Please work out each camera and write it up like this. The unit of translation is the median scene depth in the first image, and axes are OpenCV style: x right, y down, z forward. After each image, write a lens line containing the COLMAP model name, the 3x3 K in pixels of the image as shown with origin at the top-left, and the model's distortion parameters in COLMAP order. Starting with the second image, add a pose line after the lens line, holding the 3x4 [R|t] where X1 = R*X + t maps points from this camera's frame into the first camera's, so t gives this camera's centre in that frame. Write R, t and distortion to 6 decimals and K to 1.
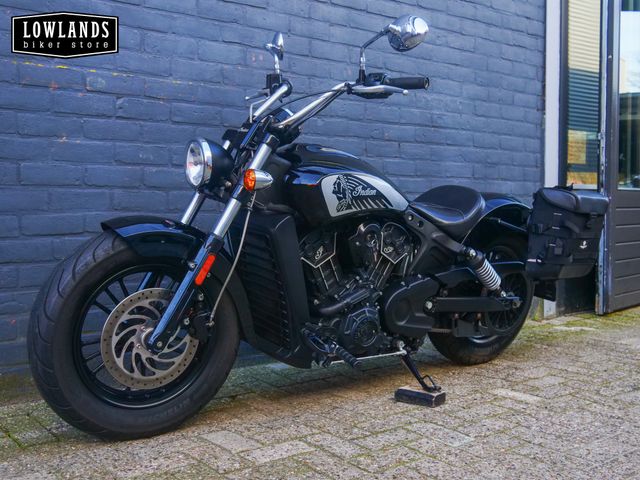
lens RADIAL K [[734.1, 0, 320.0], [0, 734.1, 240.0], [0, 0, 1]] dist [-0.008711, 0.024595]
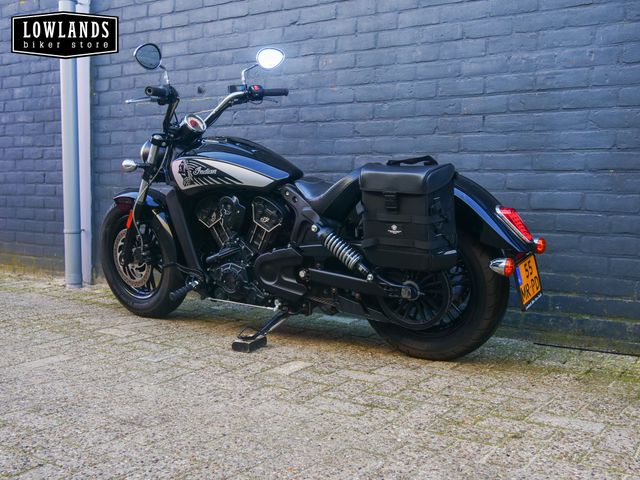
lens RADIAL K [[734.1, 0, 320.0], [0, 734.1, 240.0], [0, 0, 1]] dist [-0.008711, 0.024595]
pose [[0.284555, 0.072061, -0.955947, 1.227324], [-0.055236, 0.996747, 0.058695, -0.027833], [0.957067, 0.036101, 0.287610, 0.726090]]
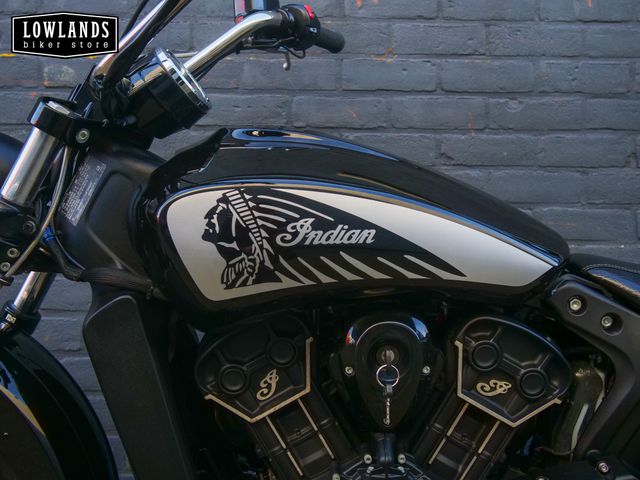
lens RADIAL K [[734.1, 0, 320.0], [0, 734.1, 240.0], [0, 0, 1]] dist [-0.008711, 0.024595]
pose [[0.784774, -0.016574, -0.619560, 0.253058], [-0.032587, 0.997156, -0.067952, -0.033381], [0.618924, 0.073516, 0.782002, 0.625953]]
